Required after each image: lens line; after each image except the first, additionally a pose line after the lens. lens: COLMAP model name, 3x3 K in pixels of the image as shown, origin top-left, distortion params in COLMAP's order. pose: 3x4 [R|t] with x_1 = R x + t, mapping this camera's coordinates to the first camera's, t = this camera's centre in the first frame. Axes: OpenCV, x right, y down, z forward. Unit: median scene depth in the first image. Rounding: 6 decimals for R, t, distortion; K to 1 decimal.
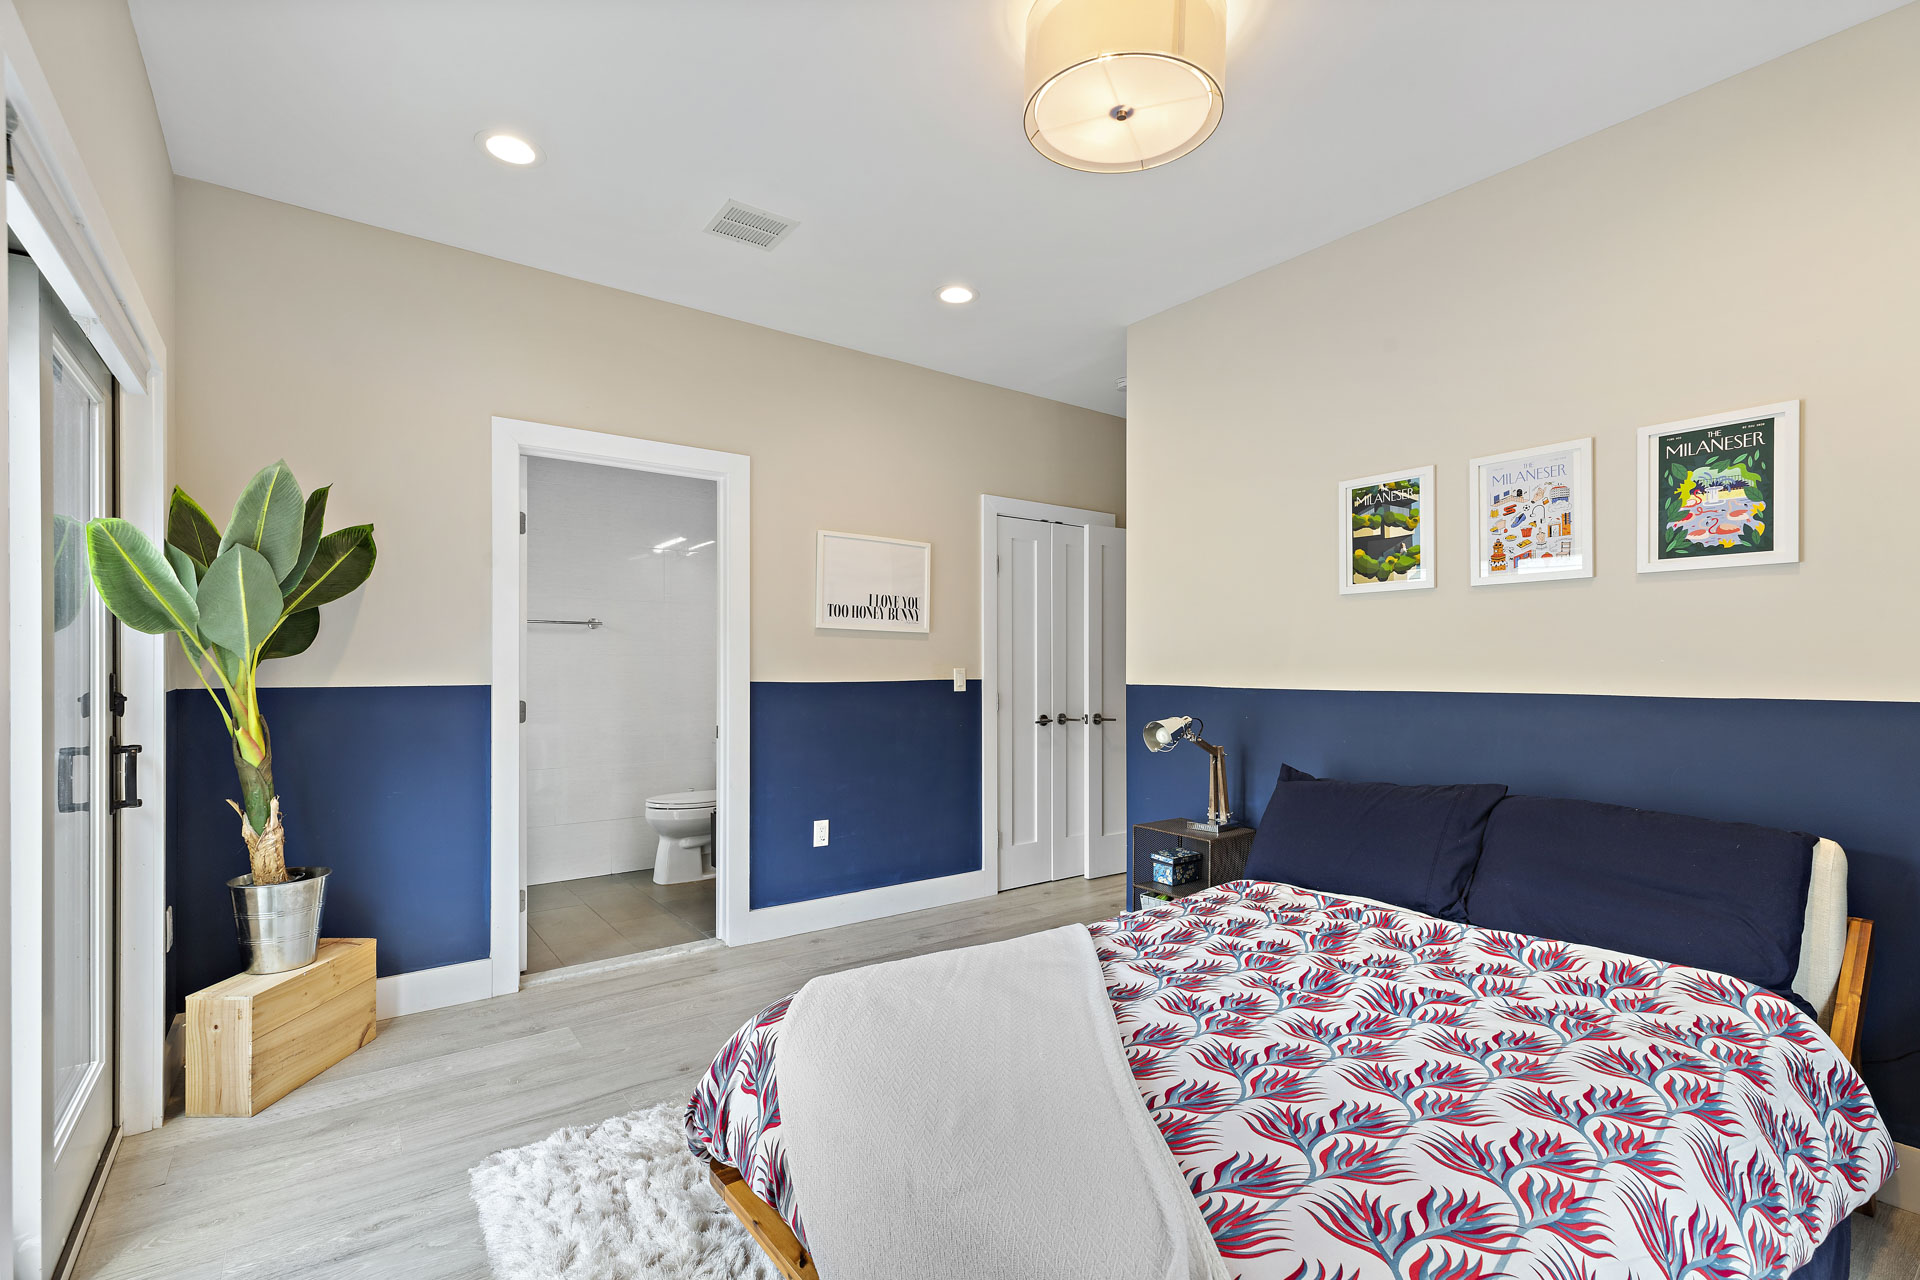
lens RADIAL K [[853.5, 0, 963.5], [0, 853.5, 647.4], [0, 0, 1]] dist [0.004029, 0.000137]
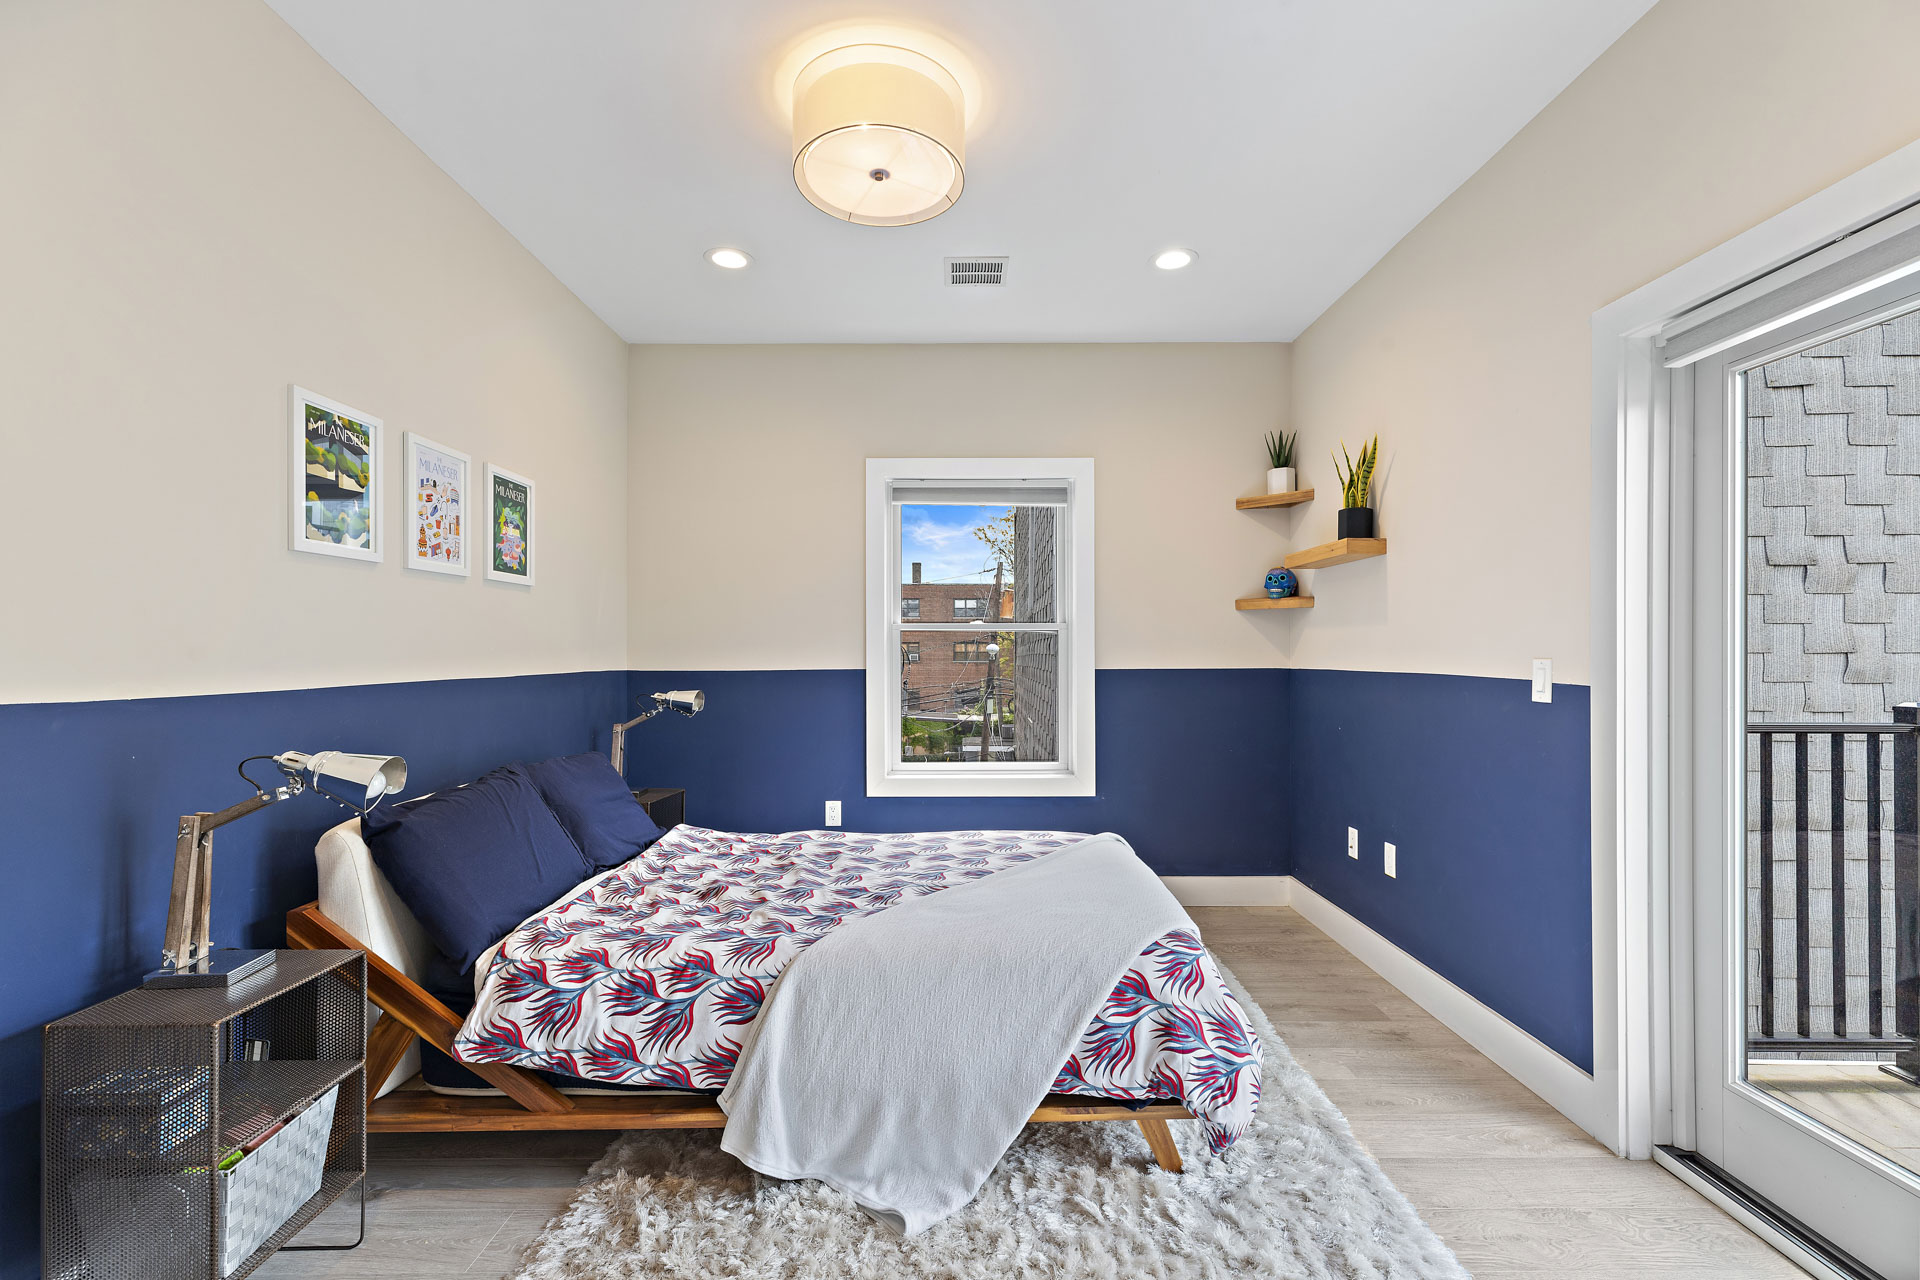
lens RADIAL K [[845.3, 0, 956.5], [0, 845.3, 638.5], [0, 0, 1]] dist [0.003731, 0.000393]
pose [[-0.803560, 0.001871, 0.595221, -0.449435], [-0.019396, 0.999382, -0.029327, 0.021884], [-0.594907, -0.035111, -0.803027, 1.412734]]
